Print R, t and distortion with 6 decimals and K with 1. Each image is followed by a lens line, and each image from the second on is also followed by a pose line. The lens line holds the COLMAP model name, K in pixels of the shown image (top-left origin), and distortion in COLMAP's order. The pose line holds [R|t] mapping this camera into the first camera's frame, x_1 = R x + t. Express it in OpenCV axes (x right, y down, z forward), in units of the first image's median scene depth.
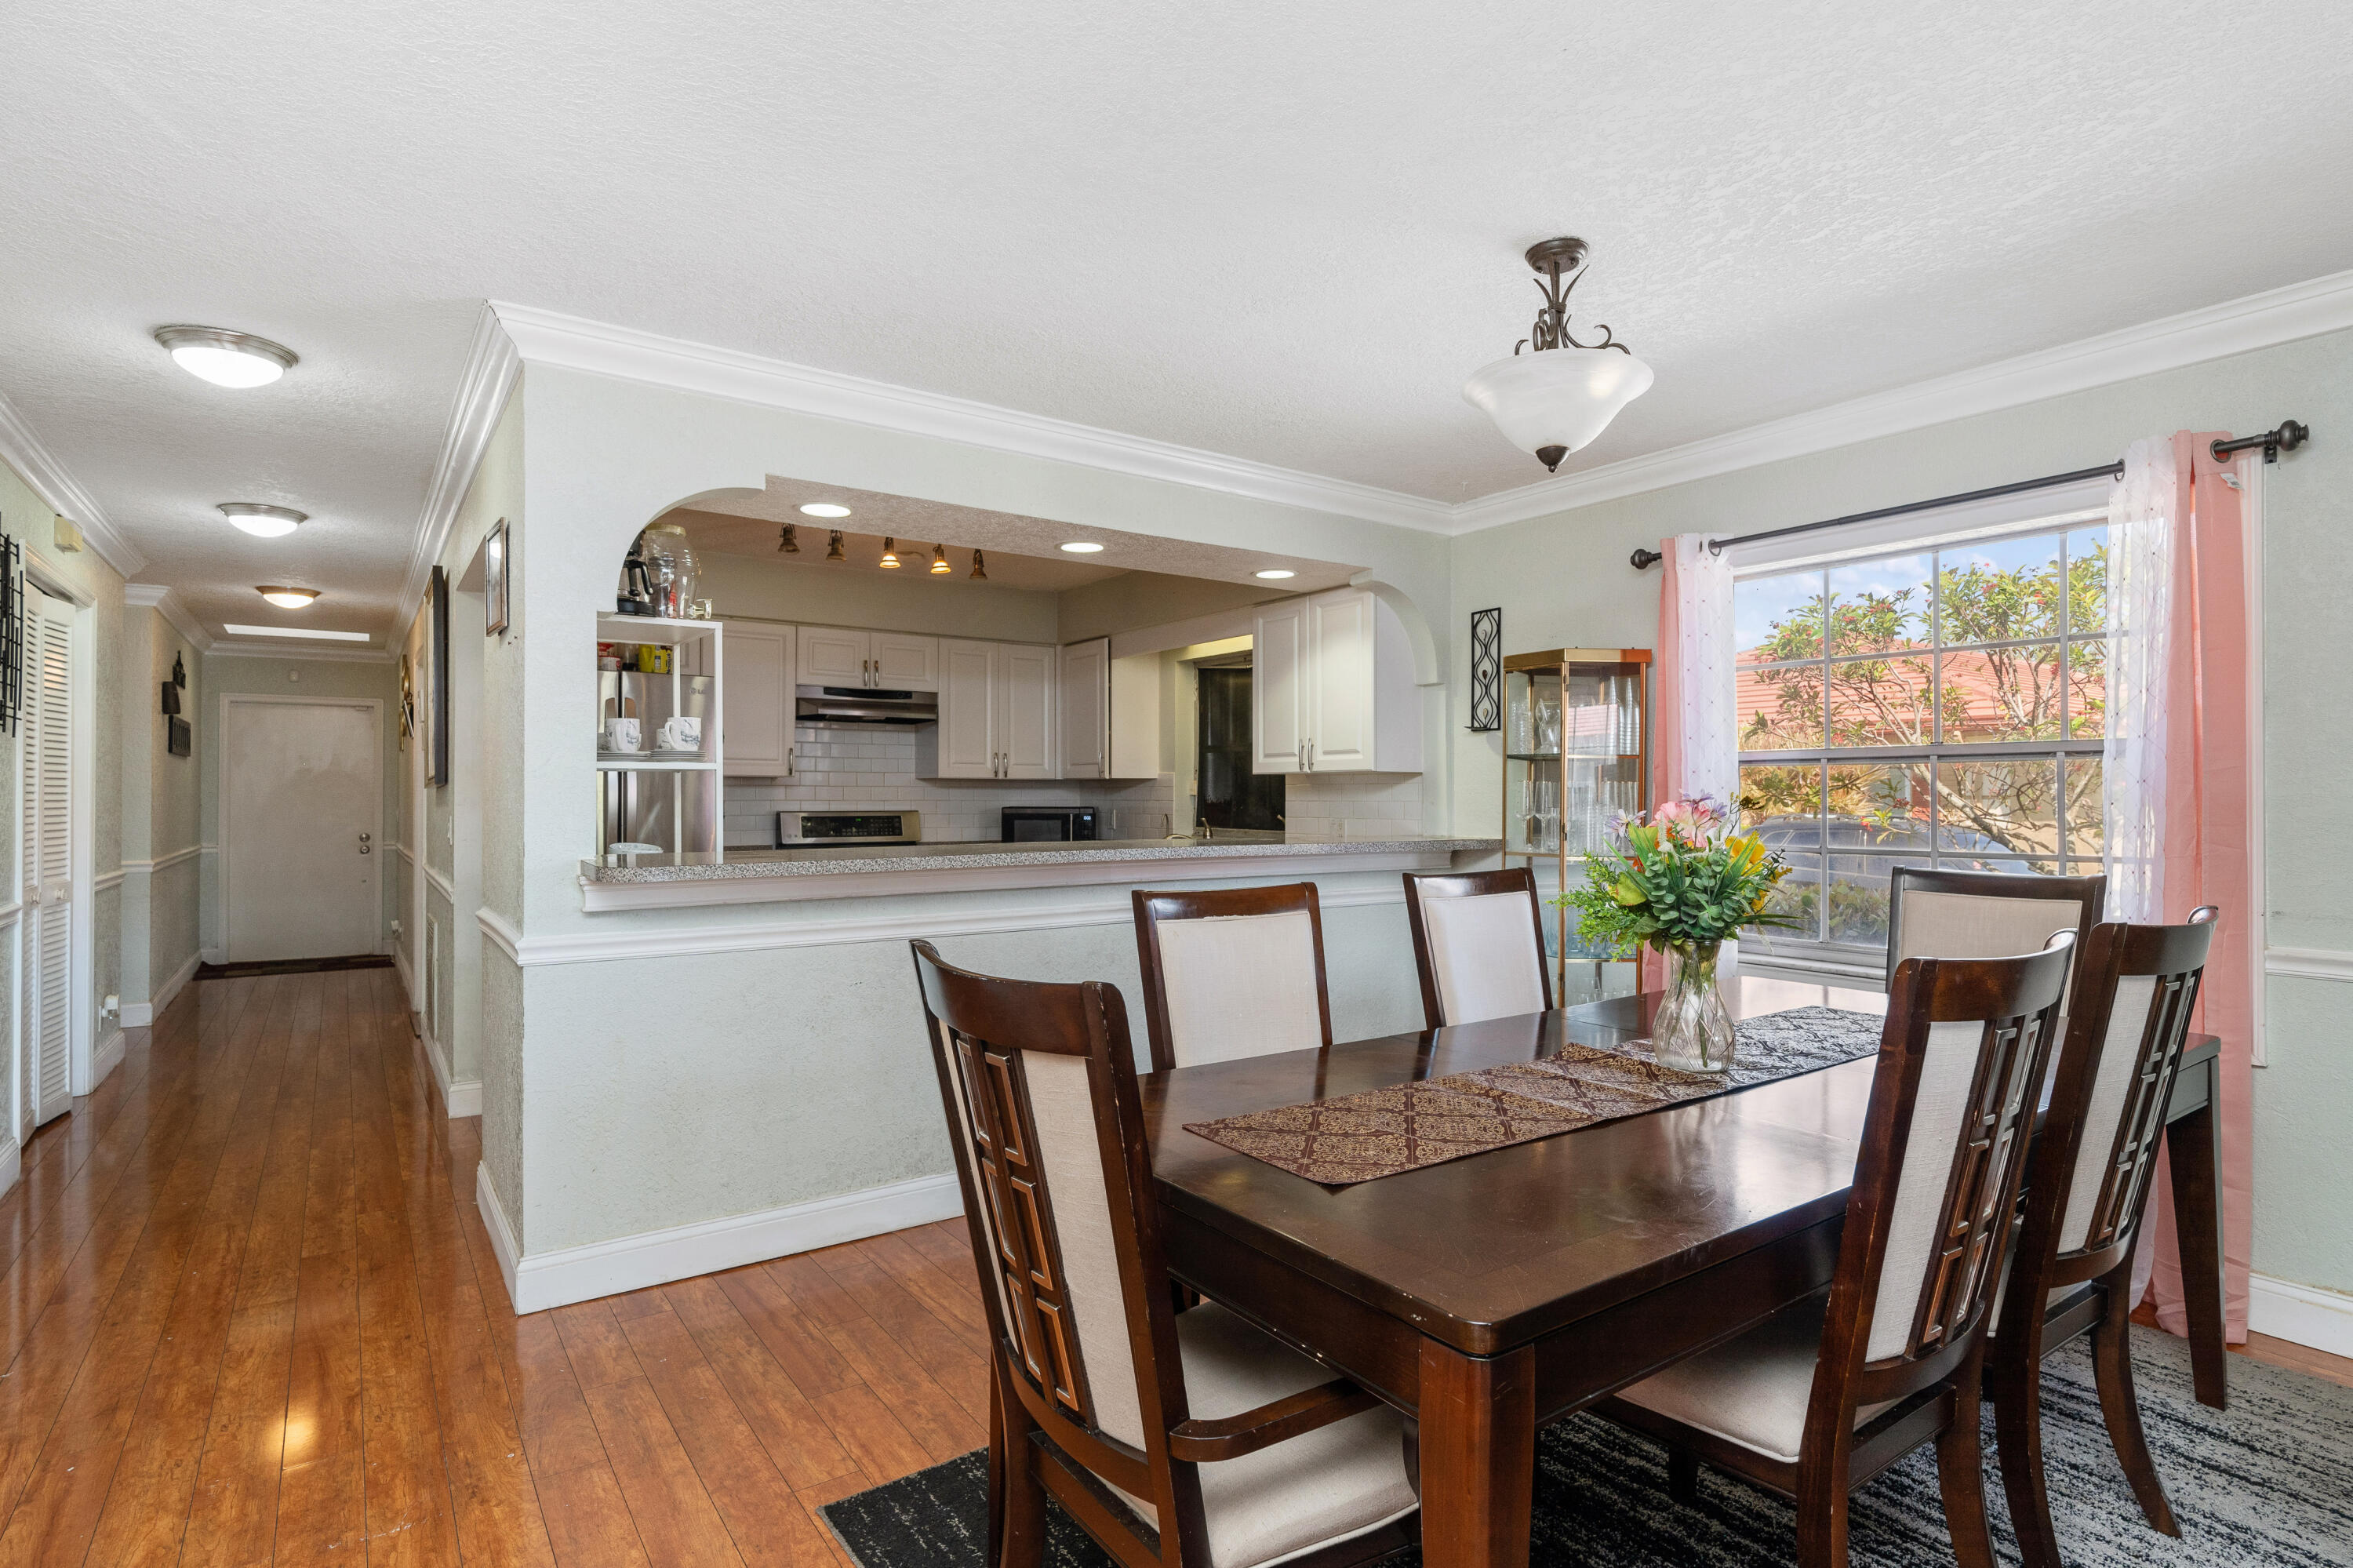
lens RADIAL K [[1180.2, 0, 1176.5], [0, 1180.2, 784.0], [0, 0, 1]] dist [-0.003522, 0.001751]
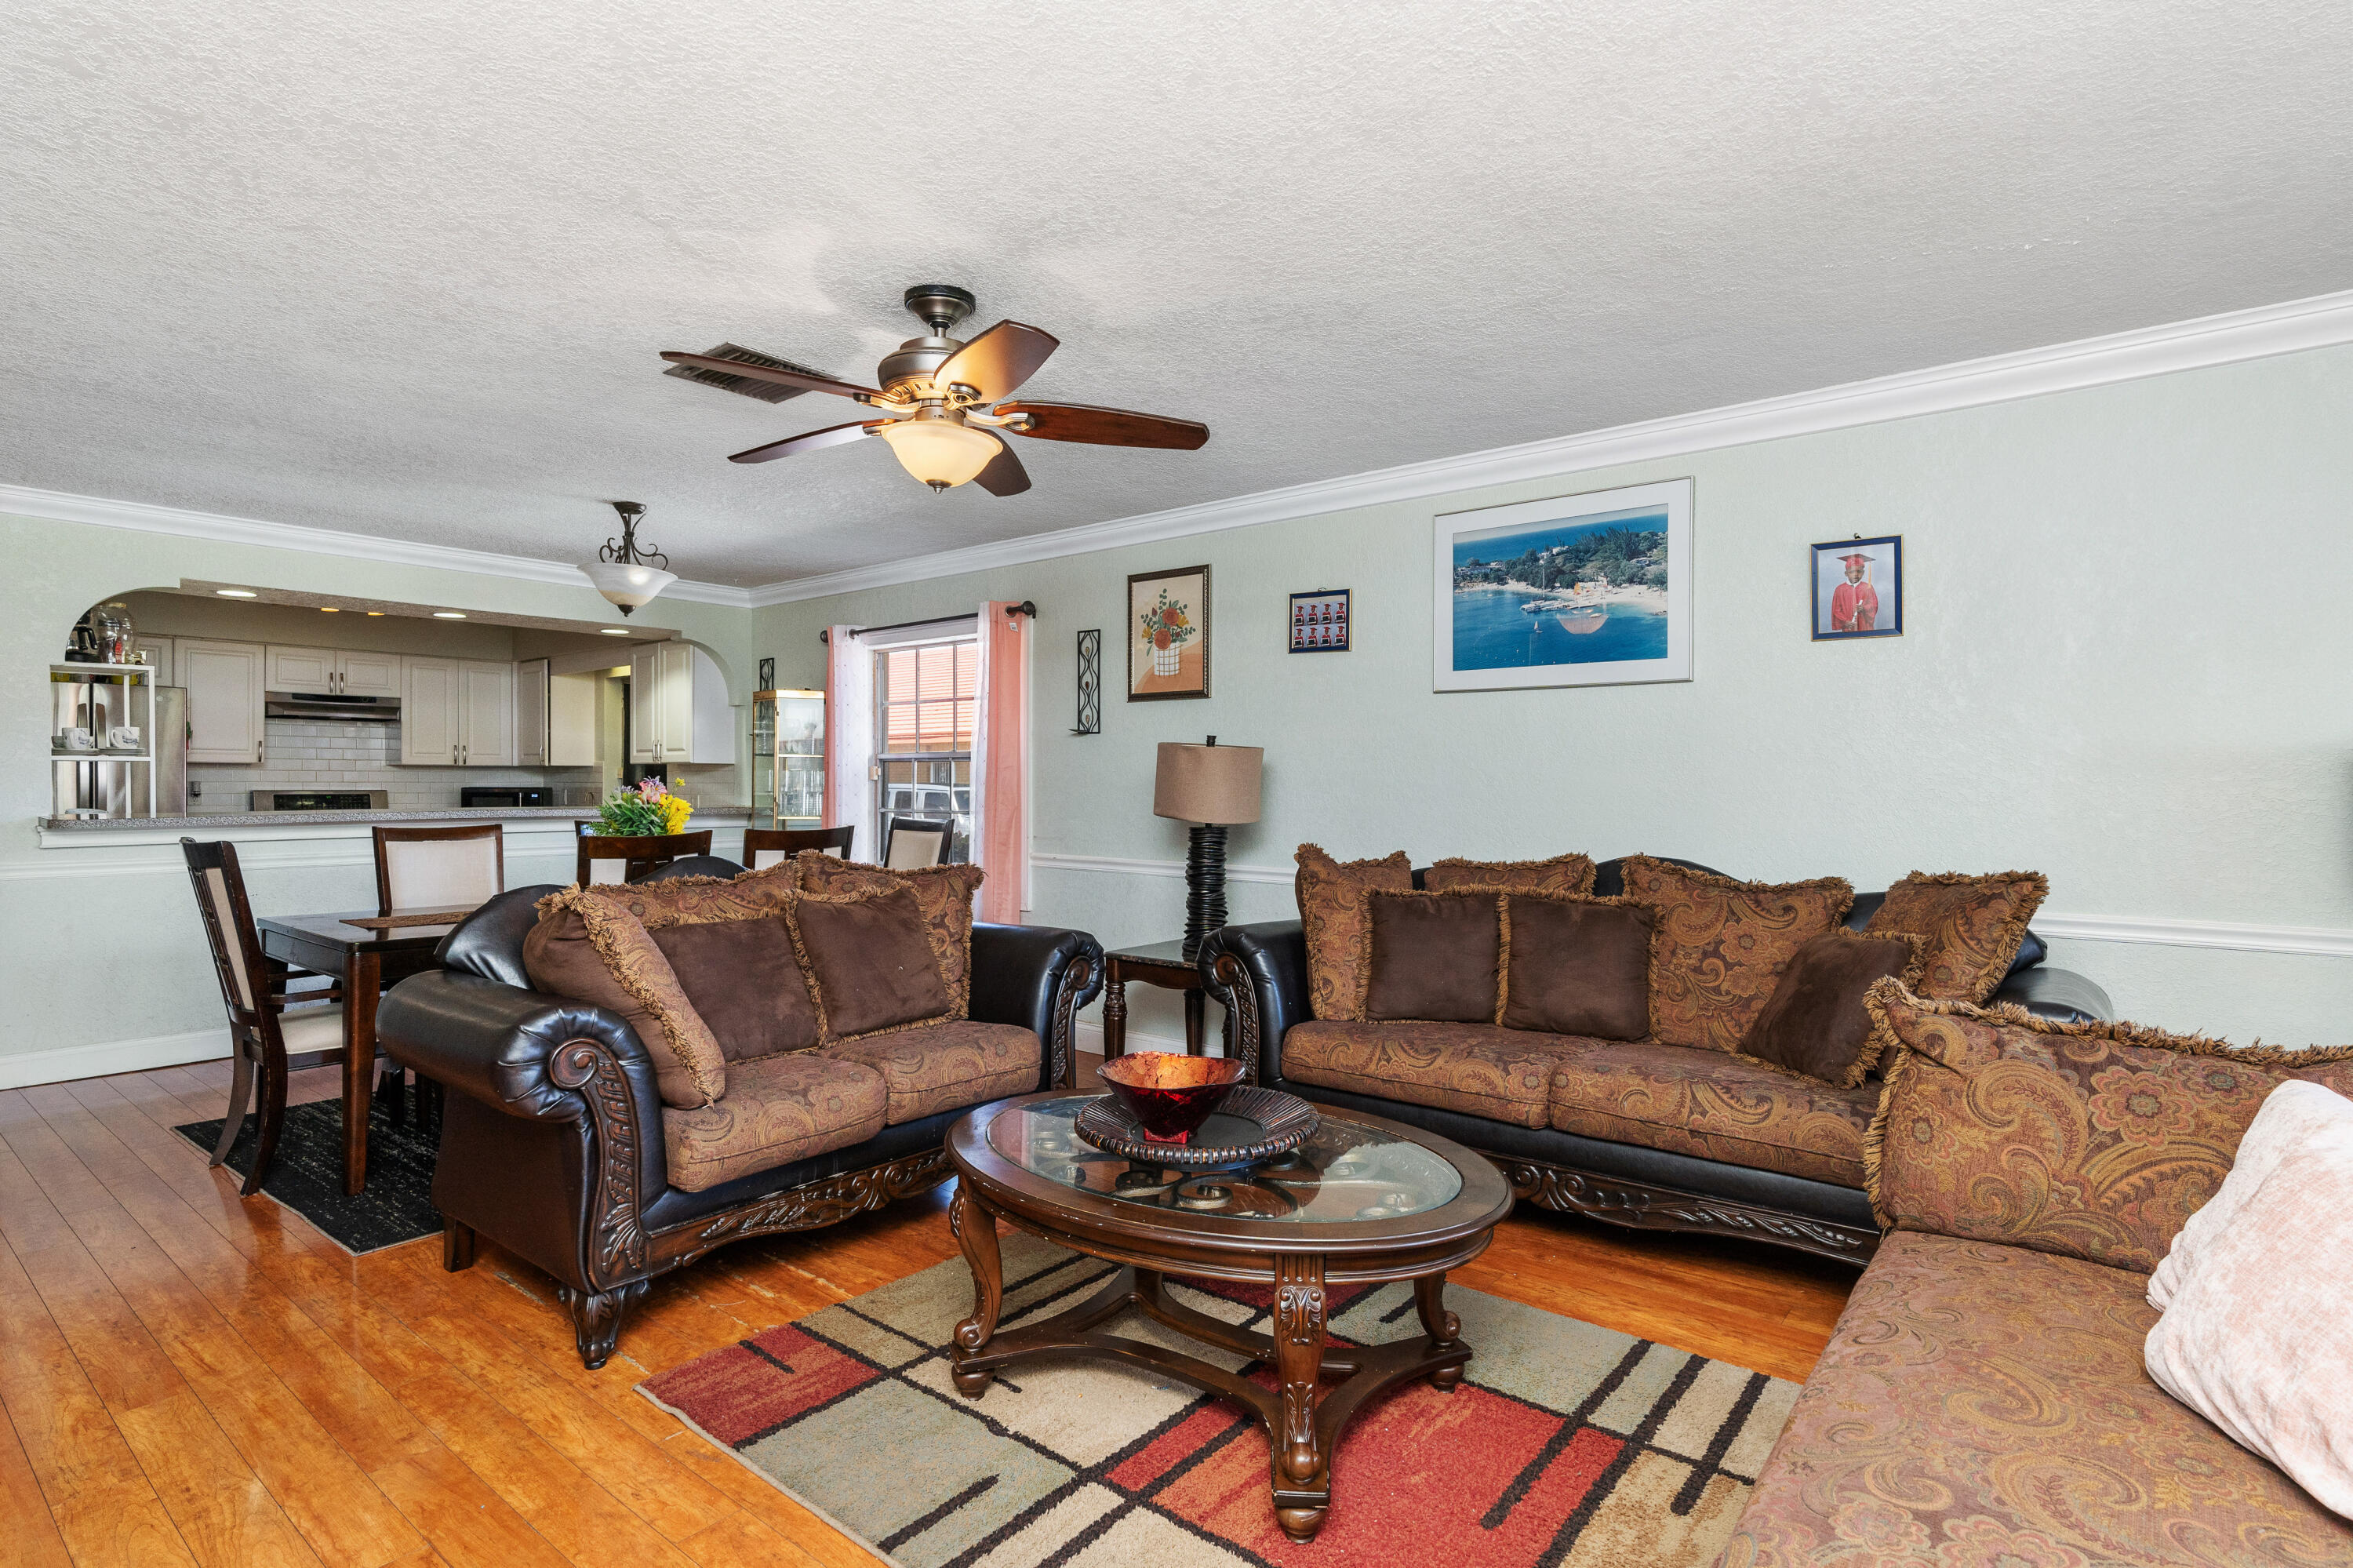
lens RADIAL K [[1180.2, 0, 1176.5], [0, 1180.2, 784.0], [0, 0, 1]] dist [-0.003522, 0.001751]
pose [[0.964758, 0.001543, 0.263136, 0.331564], [-0.005477, 0.999884, 0.014216, -0.007021], [-0.263083, -0.015157, 0.964654, -0.560114]]
